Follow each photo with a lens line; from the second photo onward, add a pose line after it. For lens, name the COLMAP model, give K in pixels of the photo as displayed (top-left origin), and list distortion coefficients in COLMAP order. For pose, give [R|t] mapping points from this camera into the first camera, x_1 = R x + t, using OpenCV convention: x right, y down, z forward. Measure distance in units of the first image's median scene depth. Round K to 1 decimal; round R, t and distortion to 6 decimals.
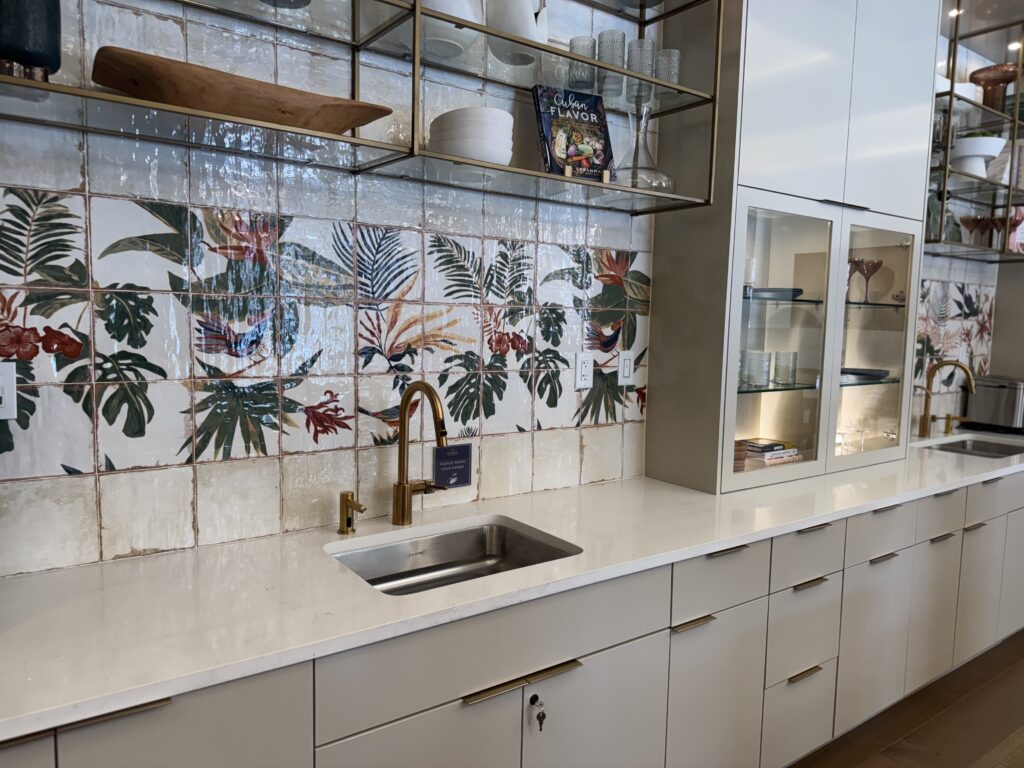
lens RADIAL K [[721.9, 0, 512.0], [0, 721.9, 384.0], [0, 0, 1]] dist [0.153752, -0.229675]
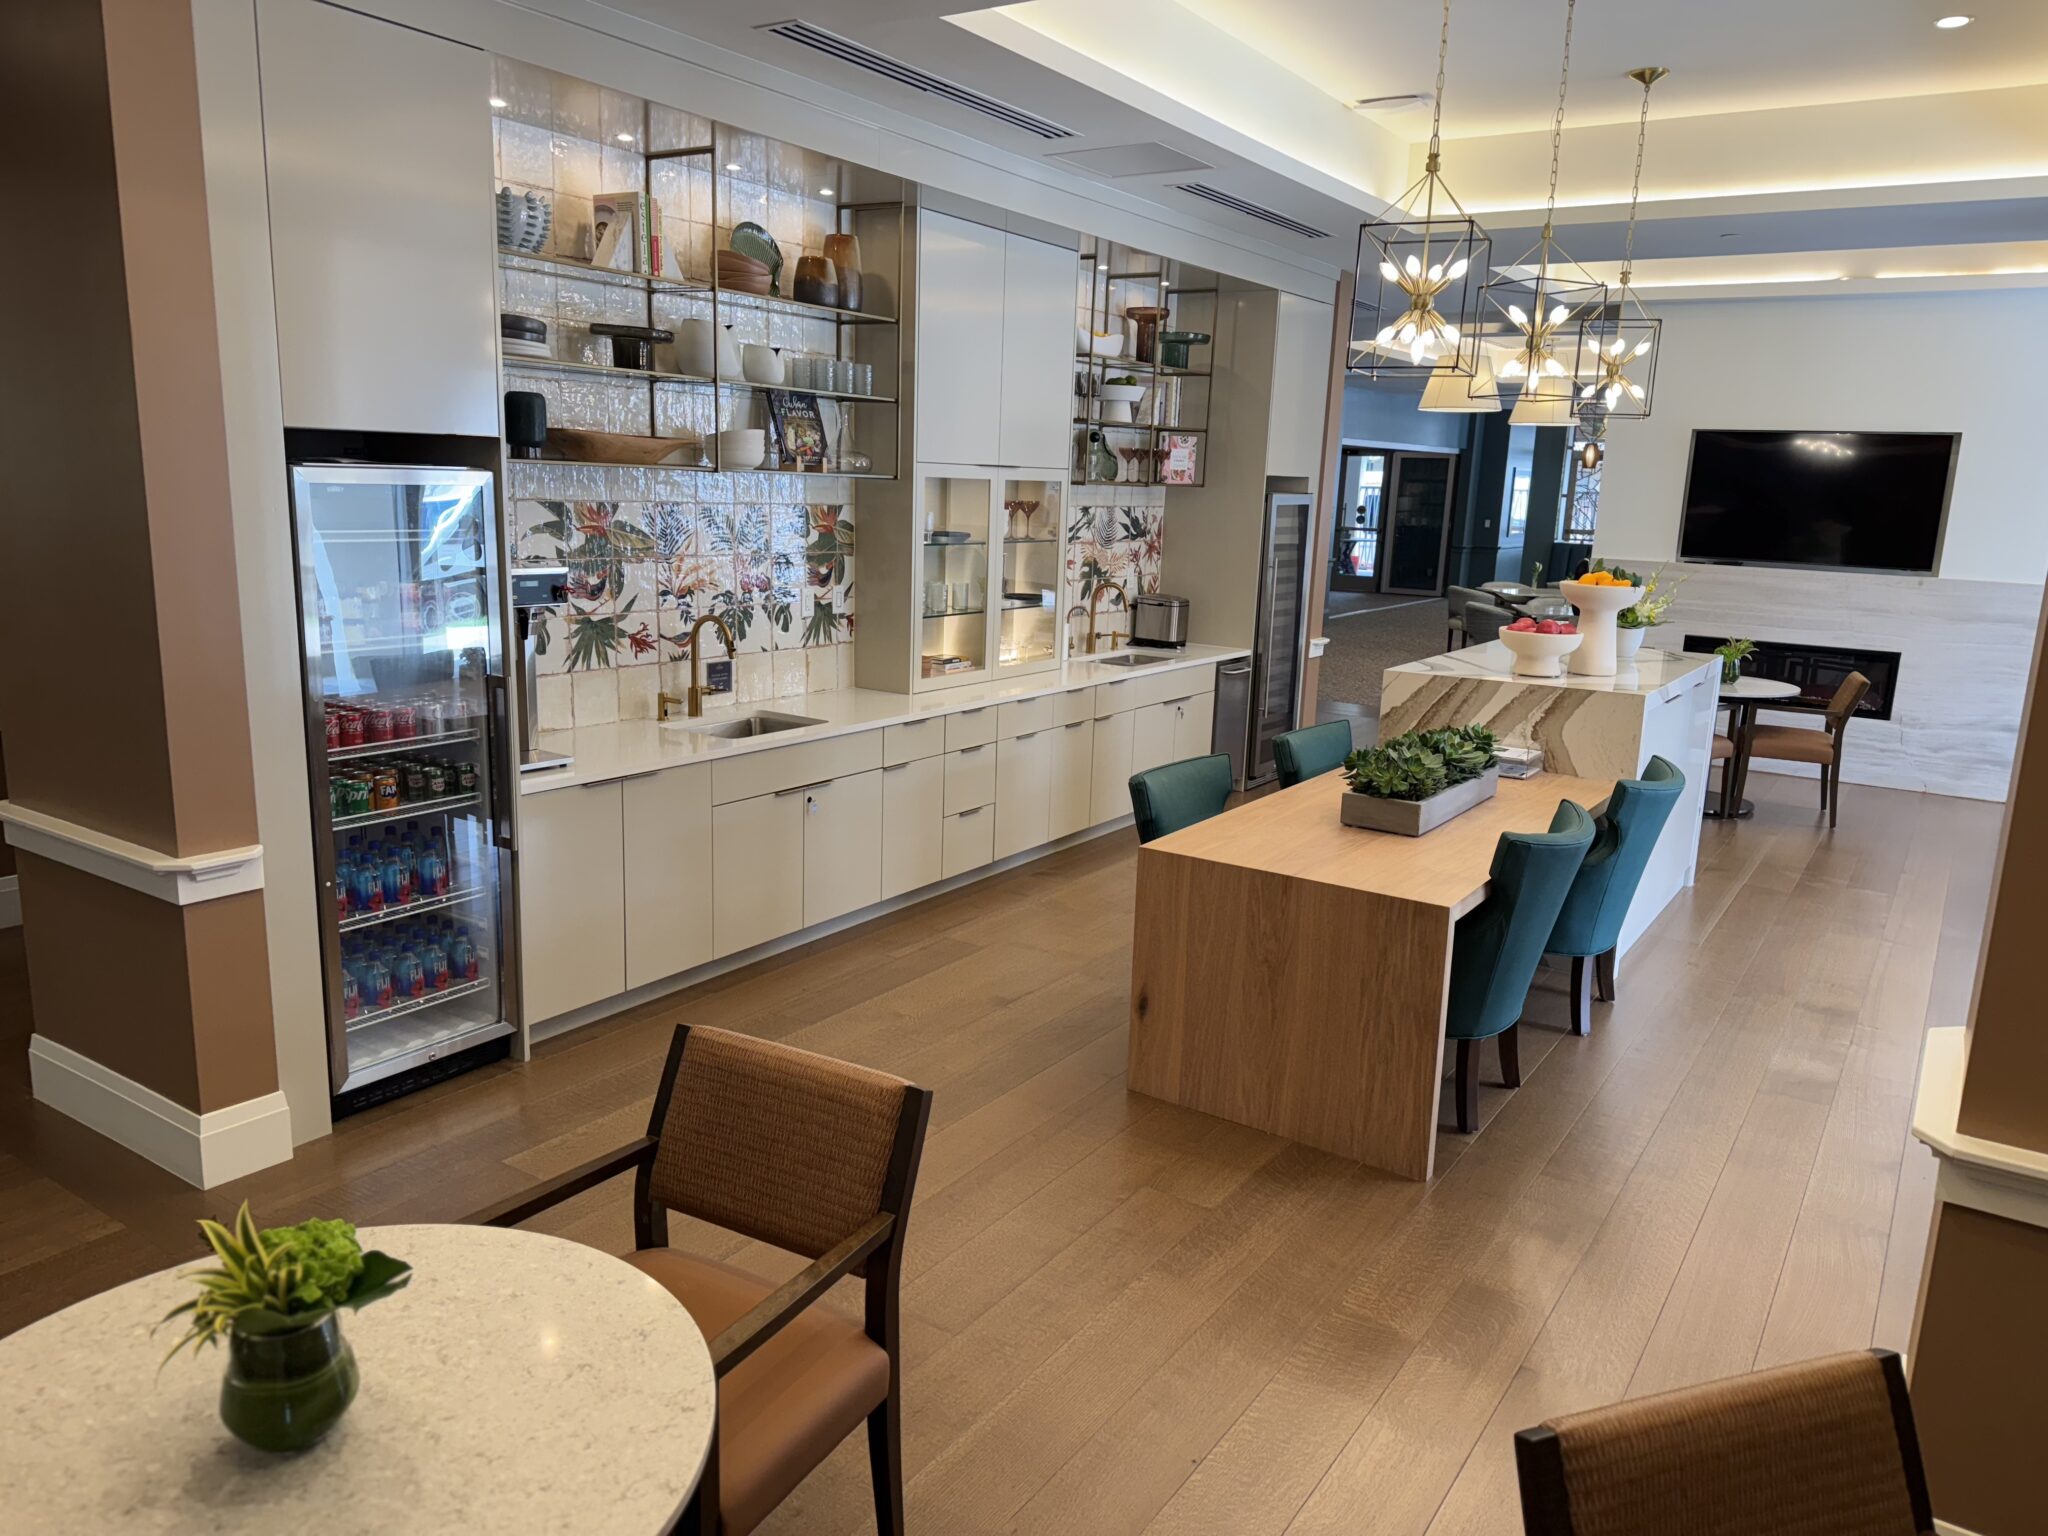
lens RADIAL K [[1443.7, 0, 1024.0], [0, 1443.7, 768.0], [0, 0, 1]] dist [0.153752, -0.229675]
pose [[0.939868, -0.060204, 0.336189, -0.420282], [0.020956, 0.992652, 0.119175, -0.025979], [-0.340893, -0.104964, 0.934224, -1.550851]]
